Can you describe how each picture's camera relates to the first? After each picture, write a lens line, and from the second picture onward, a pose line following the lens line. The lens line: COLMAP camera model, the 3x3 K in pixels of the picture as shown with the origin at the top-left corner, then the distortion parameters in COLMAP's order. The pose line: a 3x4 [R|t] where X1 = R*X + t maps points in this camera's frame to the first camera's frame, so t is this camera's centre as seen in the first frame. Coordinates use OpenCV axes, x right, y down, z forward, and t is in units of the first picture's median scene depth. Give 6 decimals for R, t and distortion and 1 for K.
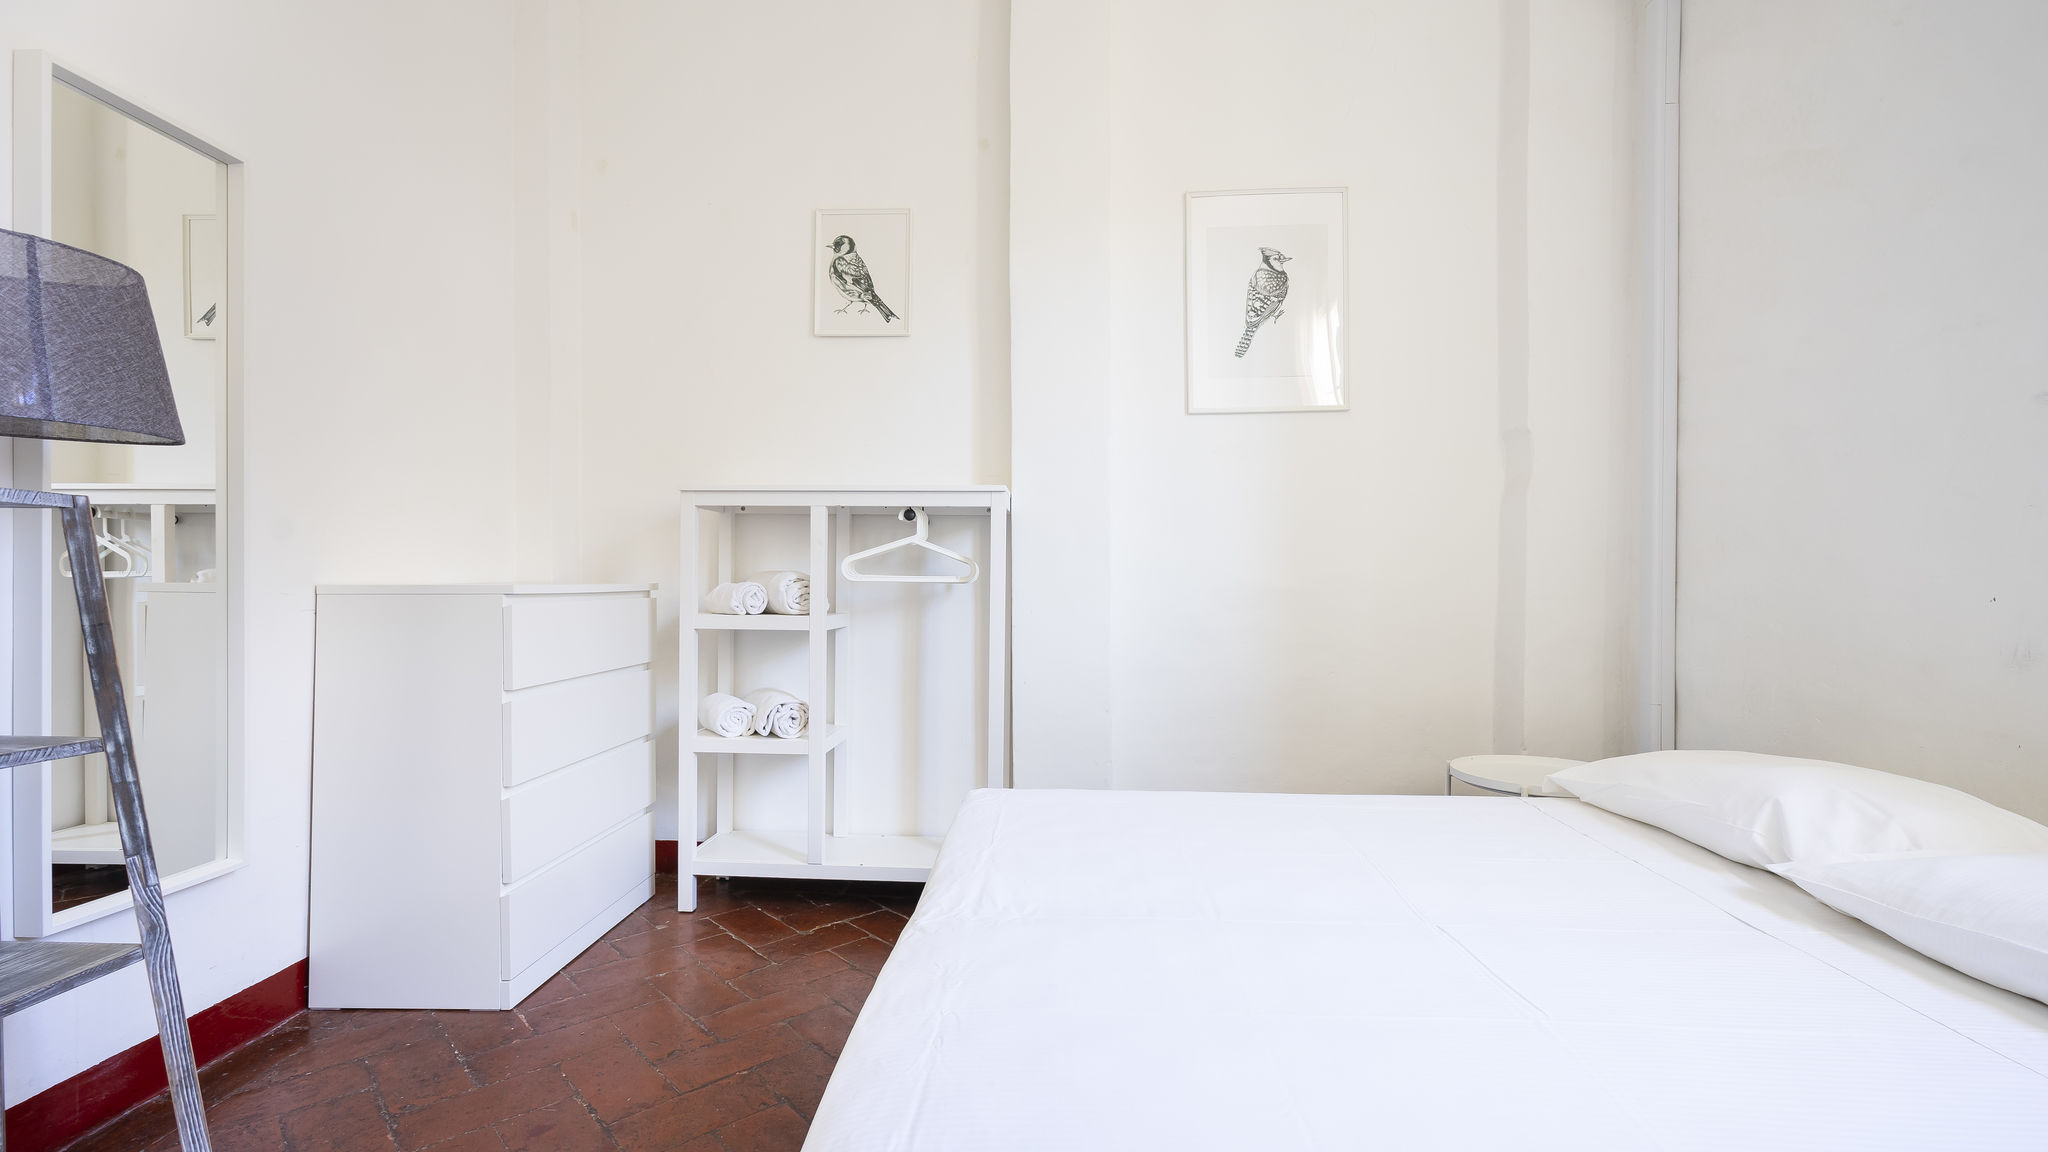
lens RADIAL K [[930.3, 0, 1024.0], [0, 930.3, 576.0], [0, 0, 1]] dist [0.000079, 0.000016]
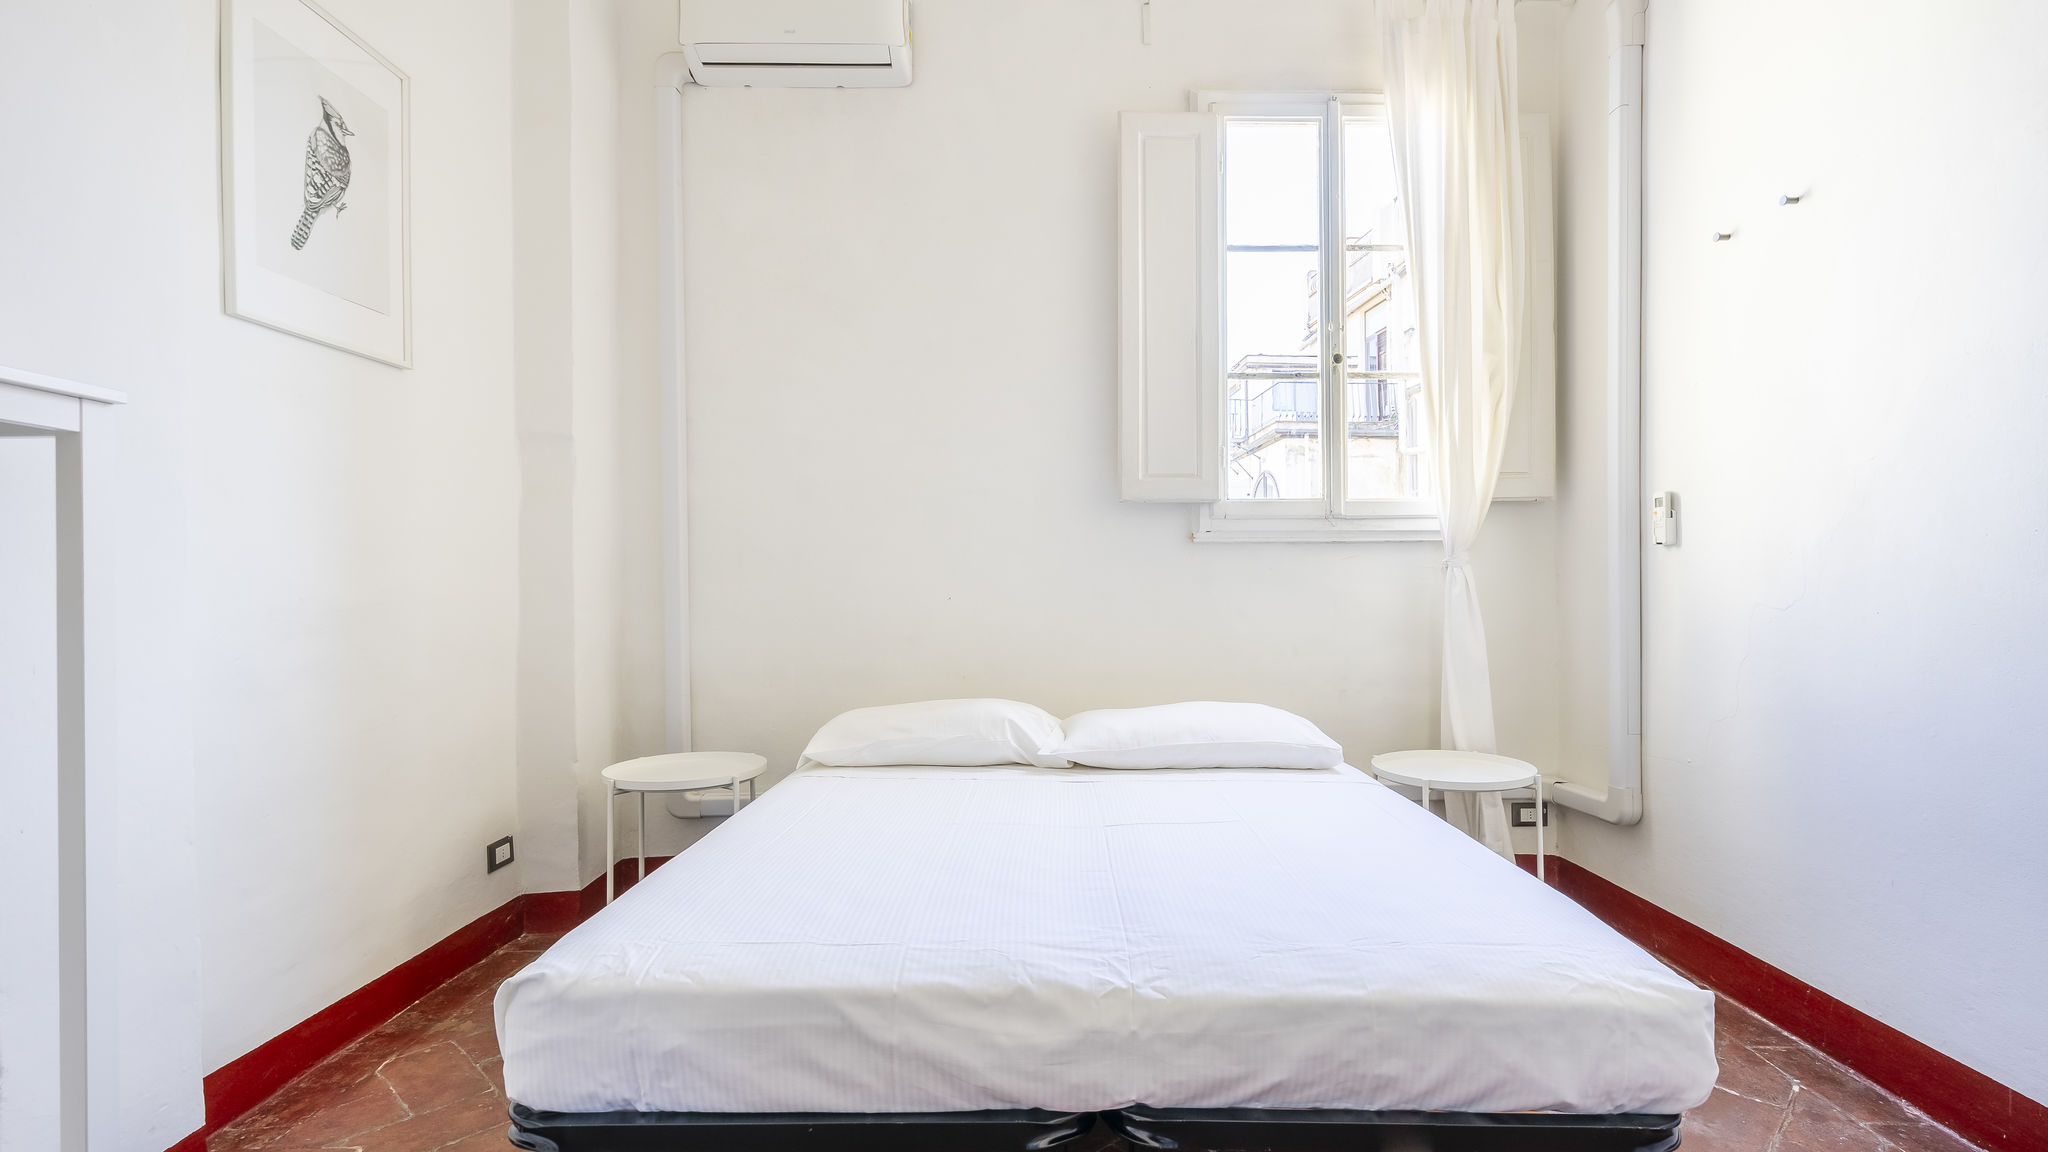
lens RADIAL K [[949.6, 0, 1056.7], [0, 949.6, 580.0], [0, 0, 1]] dist [0.001072, 0.000112]
pose [[-0.060505, 0.001069, 0.998167, -0.460067], [0.000272, 0.999999, -0.001055, -0.004254], [-0.998168, 0.000208, -0.060505, 0.513383]]
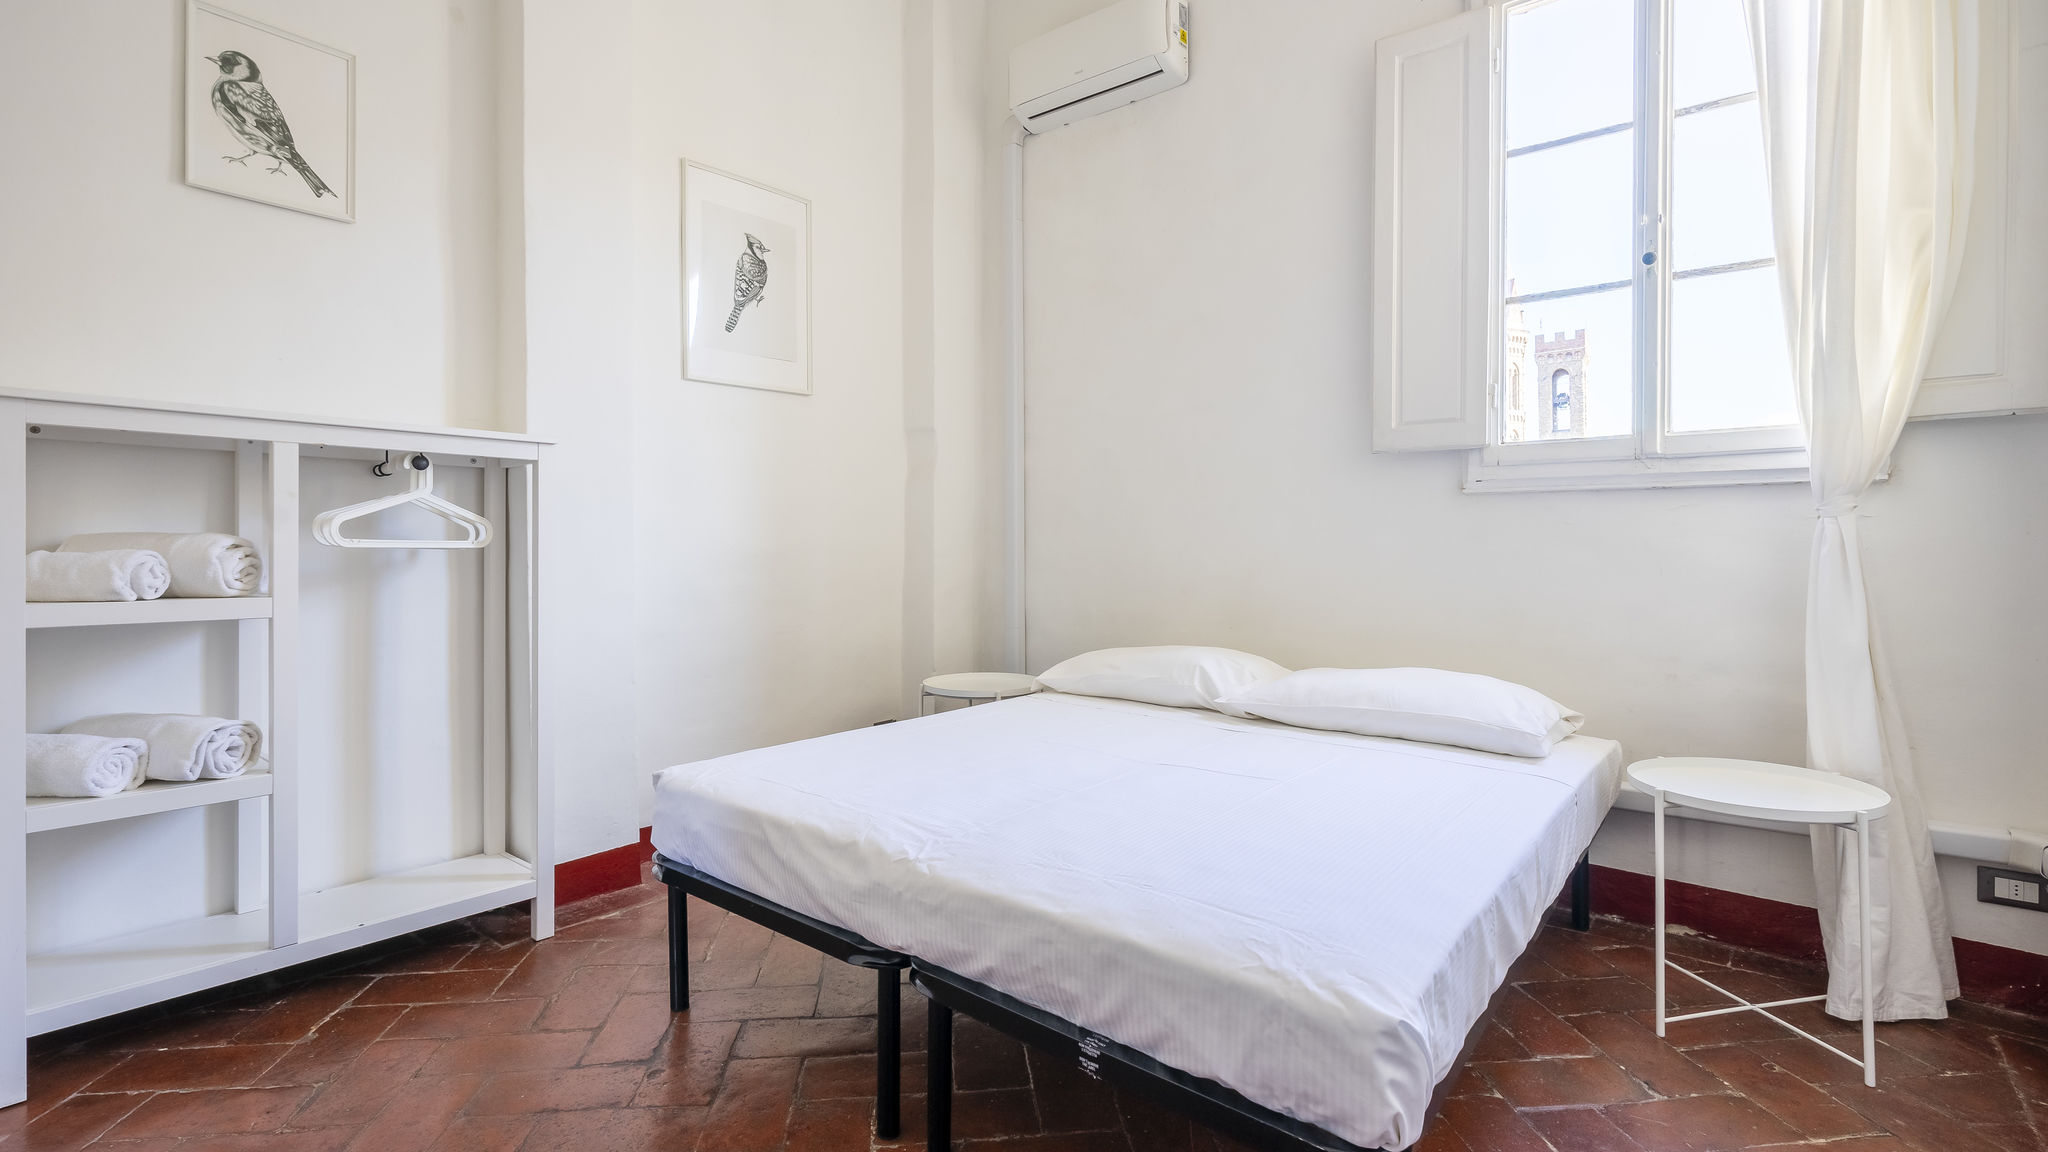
lens RADIAL K [[923.9, 0, 1018.1], [0, 923.9, 541.4], [0, 0, 1]] dist [0.000870, 0.000521]
pose [[0.588832, -0.001664, 0.808254, -0.421310], [-0.001094, 0.999995, 0.002856, -0.001734], [-0.808255, -0.002566, 0.588827, 0.120066]]
